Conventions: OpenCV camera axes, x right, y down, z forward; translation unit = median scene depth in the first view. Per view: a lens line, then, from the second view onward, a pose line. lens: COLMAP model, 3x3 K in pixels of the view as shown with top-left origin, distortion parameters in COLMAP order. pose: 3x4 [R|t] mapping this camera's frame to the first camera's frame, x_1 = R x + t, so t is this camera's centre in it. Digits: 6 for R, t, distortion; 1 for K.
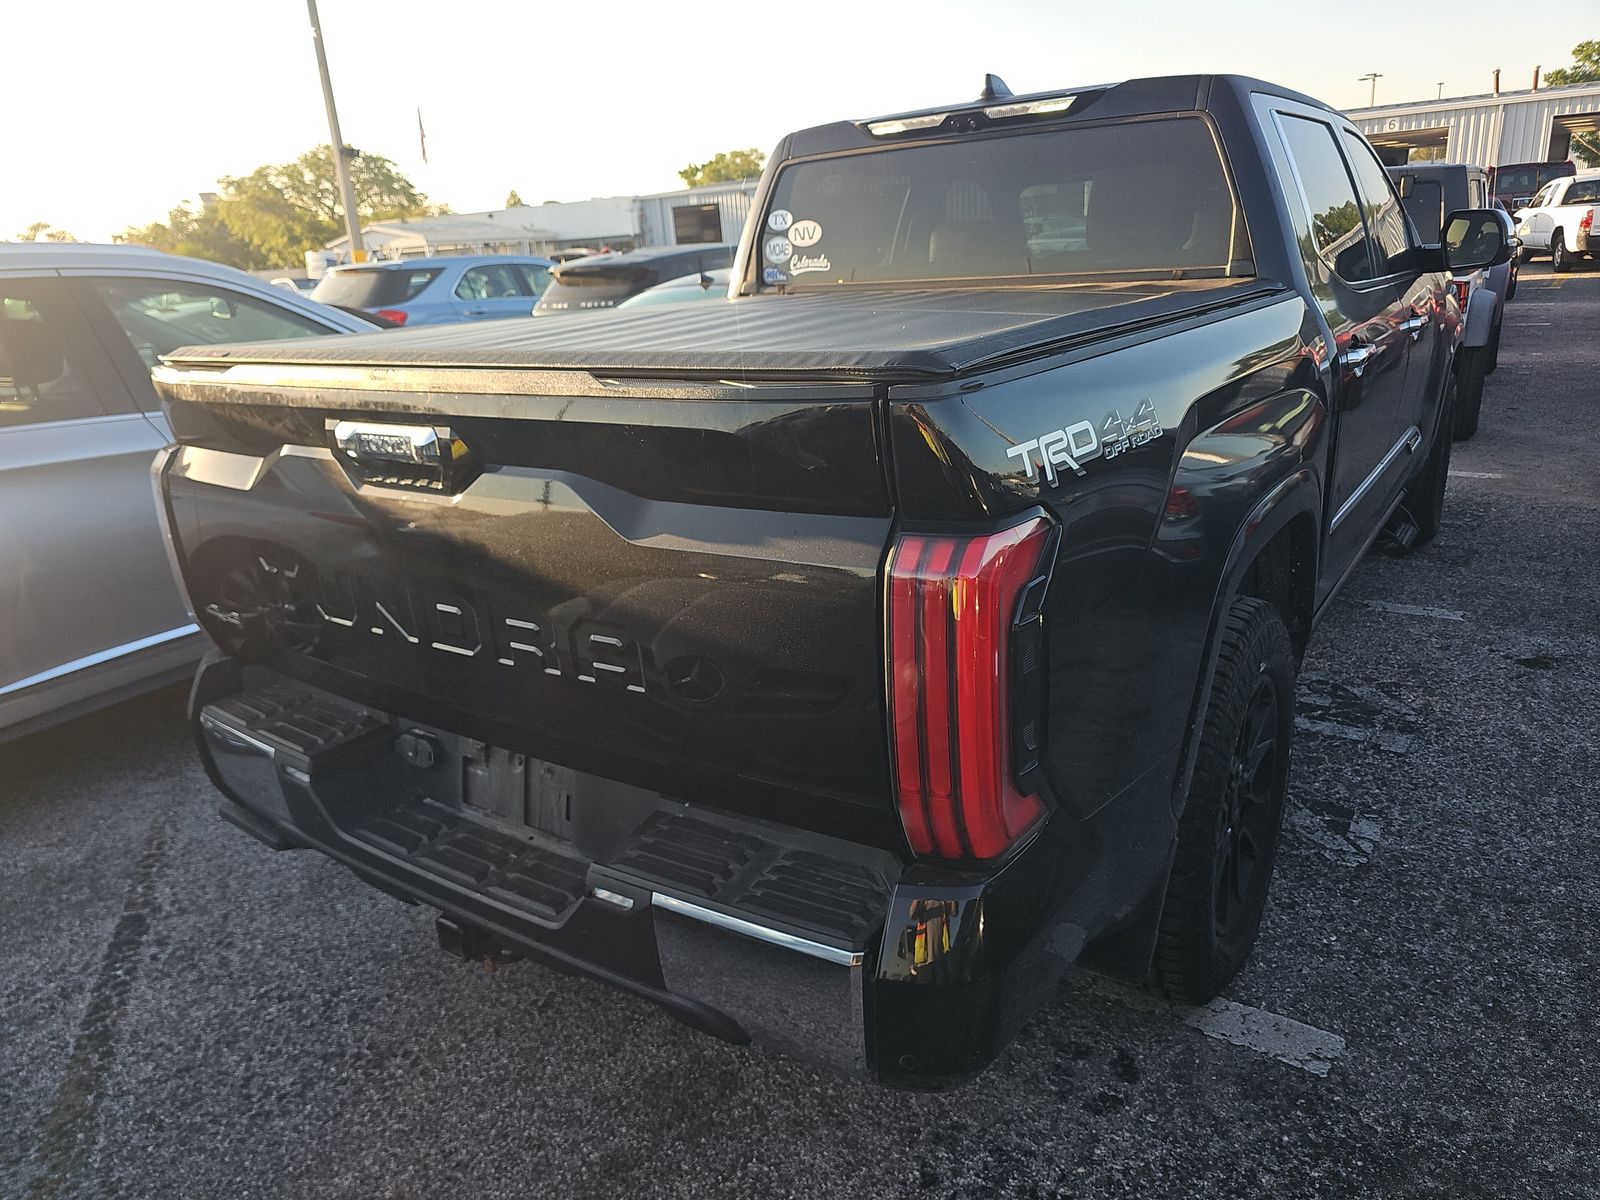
lens RADIAL K [[1071.0, 0, 800.0], [0, 1071.0, 610.1], [0, 0, 1]] dist [0.031480, -0.029603]
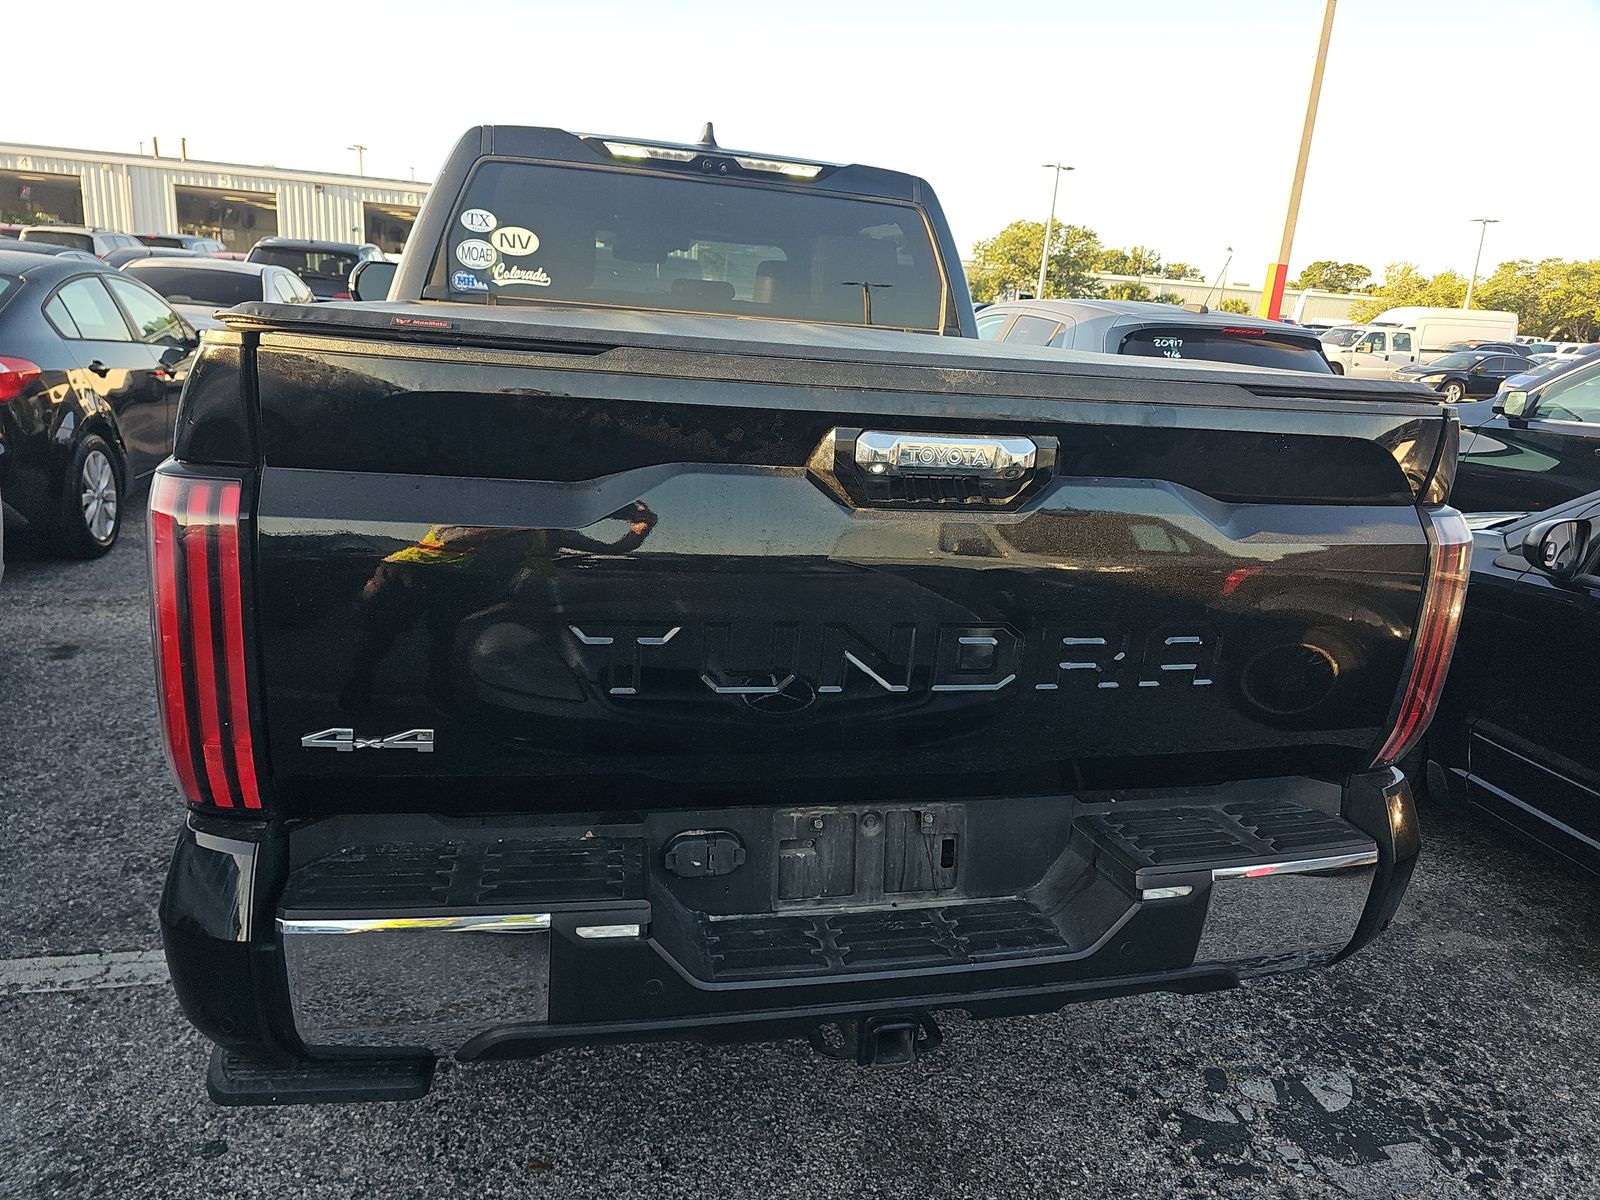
lens RADIAL K [[1071.0, 0, 802.1], [0, 1071.0, 597.9], [0, 0, 1]] dist [0.031480, -0.029603]
pose [[0.648167, -0.090589, 0.756090, -0.547001], [0.130966, 0.991366, 0.006507, -0.031085], [-0.750151, 0.094805, 0.654435, 0.264847]]
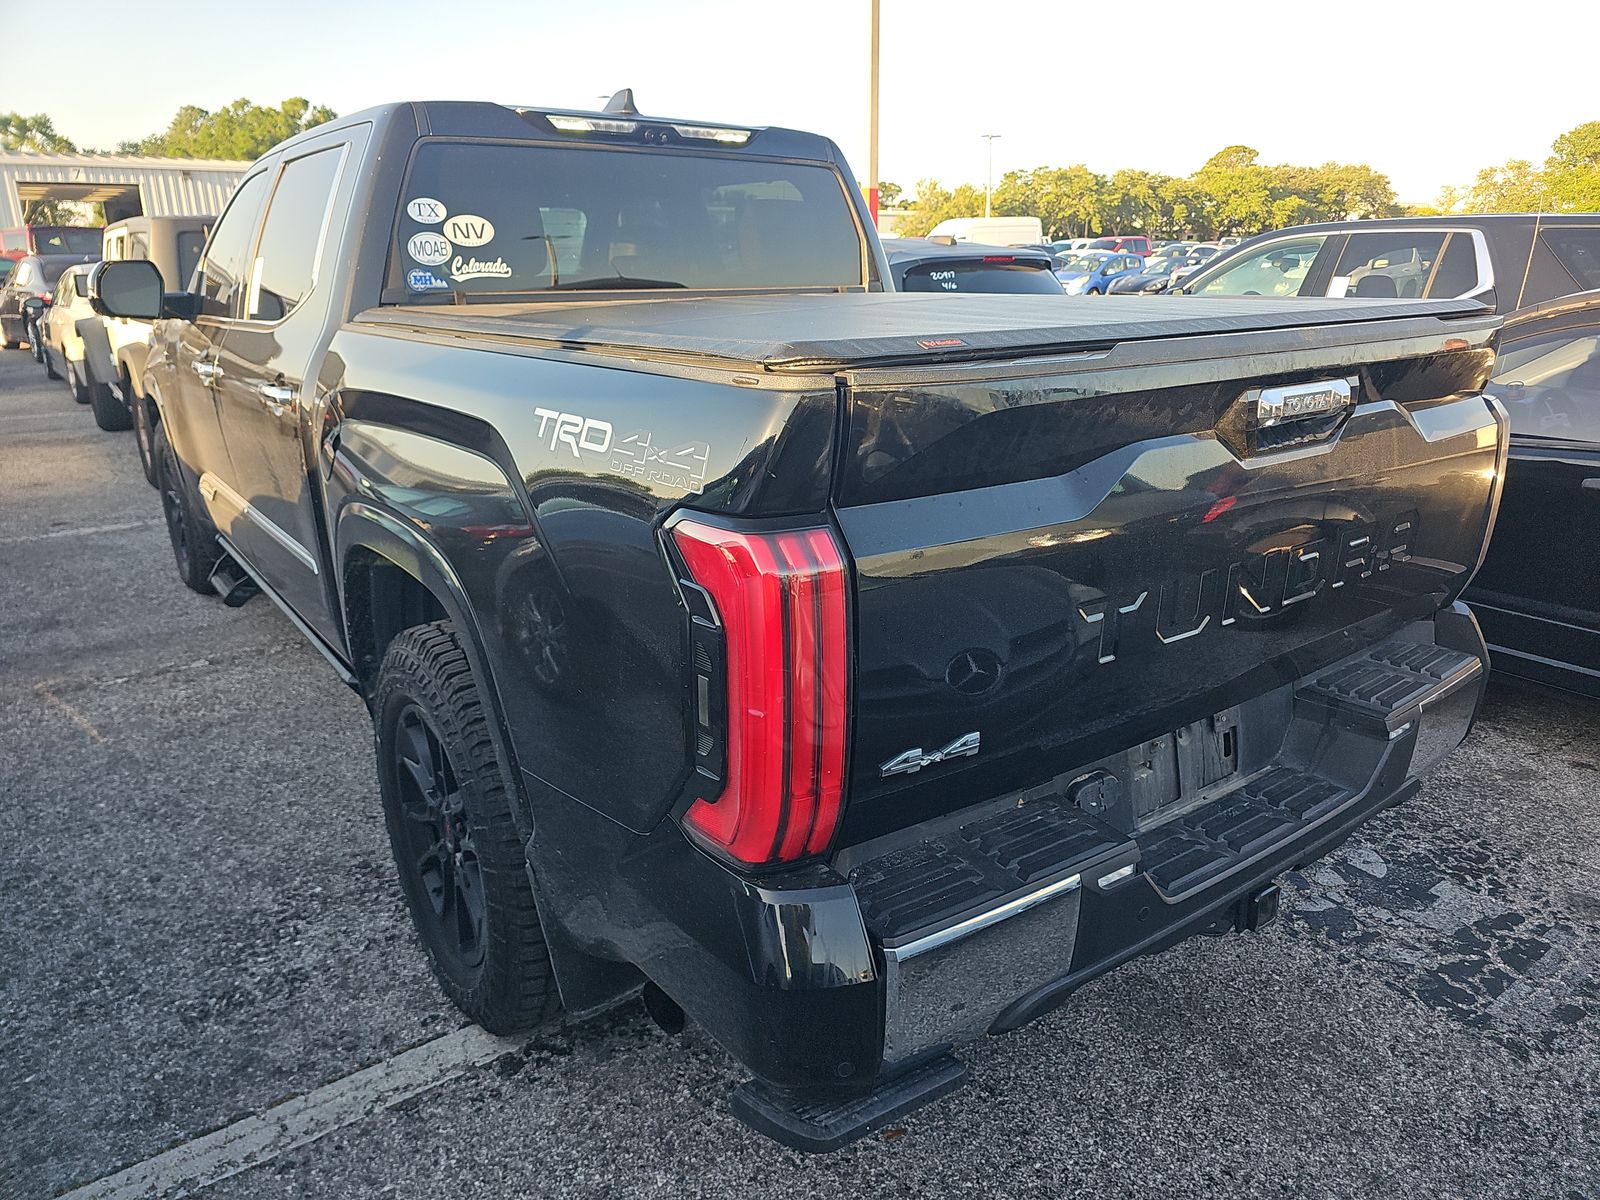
lens RADIAL K [[1071.0, 0, 813.7], [0, 1071.0, 599.0], [0, 0, 1]] dist [0.031480, -0.029603]
pose [[0.308584, -0.228530, 0.923336, -0.732417], [0.290466, 0.946983, 0.137307, -0.123905], [-0.905762, 0.225827, 0.358604, 0.538459]]
